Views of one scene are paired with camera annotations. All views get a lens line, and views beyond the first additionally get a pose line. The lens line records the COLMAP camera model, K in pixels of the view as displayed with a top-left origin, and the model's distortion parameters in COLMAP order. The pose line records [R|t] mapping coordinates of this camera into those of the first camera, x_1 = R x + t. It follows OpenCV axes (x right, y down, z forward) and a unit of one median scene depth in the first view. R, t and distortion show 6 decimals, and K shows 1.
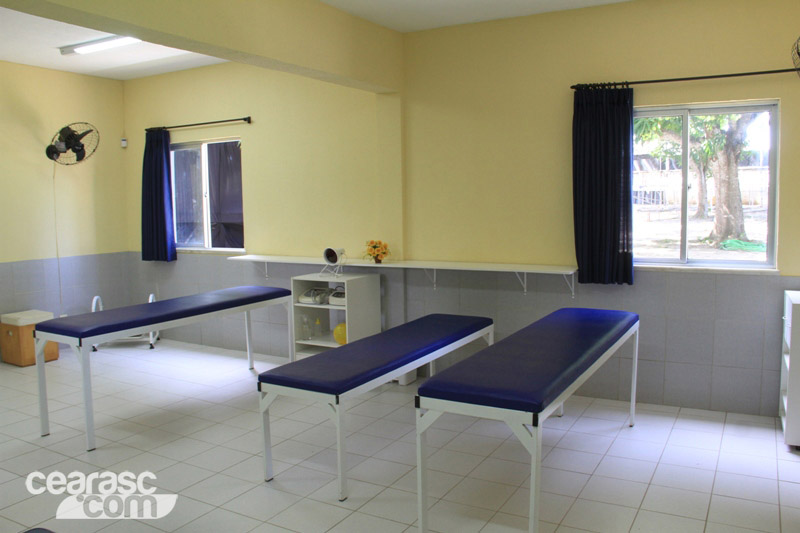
lens RADIAL K [[662.5, 0, 399.9], [0, 662.5, 250.3], [0, 0, 1]] dist [-0.086248, 0.006443]
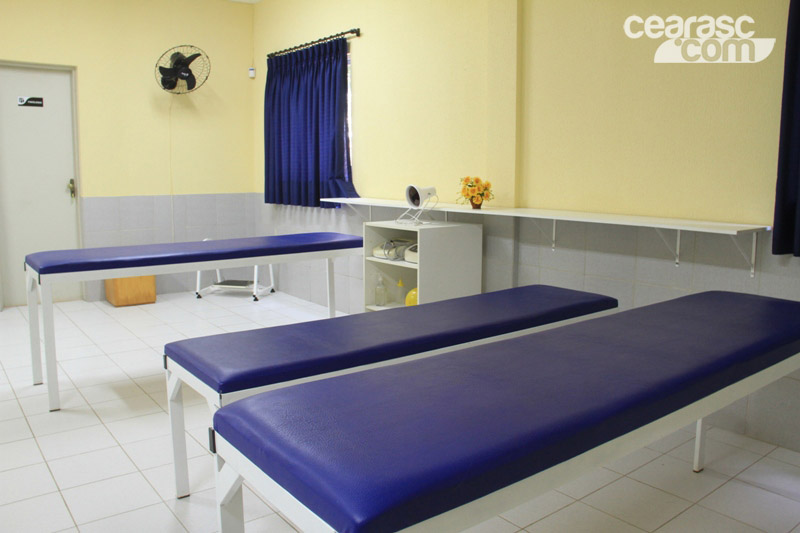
lens RADIAL K [[662.5, 0, 399.9], [0, 662.5, 250.3], [0, 0, 1]] dist [-0.086248, 0.006443]
pose [[0.925460, 0.064144, -0.373375, 0.161820], [-0.047017, 0.997389, 0.054807, 0.028422], [0.375916, -0.033167, 0.926060, 0.296908]]
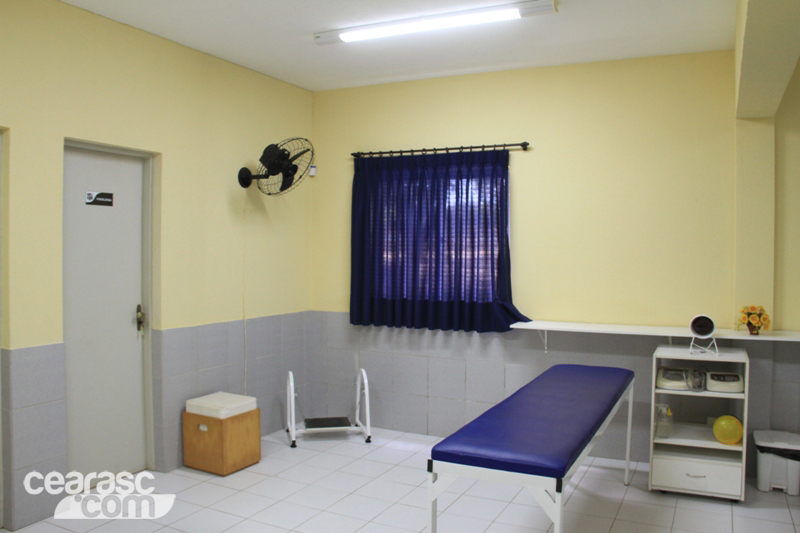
lens RADIAL K [[671.9, 0, 425.0], [0, 671.9, 266.0], [0, 0, 1]] dist [-0.076963, 0.006886]
pose [[0.996314, 0.018771, 0.083705, -0.476565], [-0.014057, 0.998300, -0.056556, -0.012003], [-0.084624, 0.055171, 0.994884, 0.266881]]
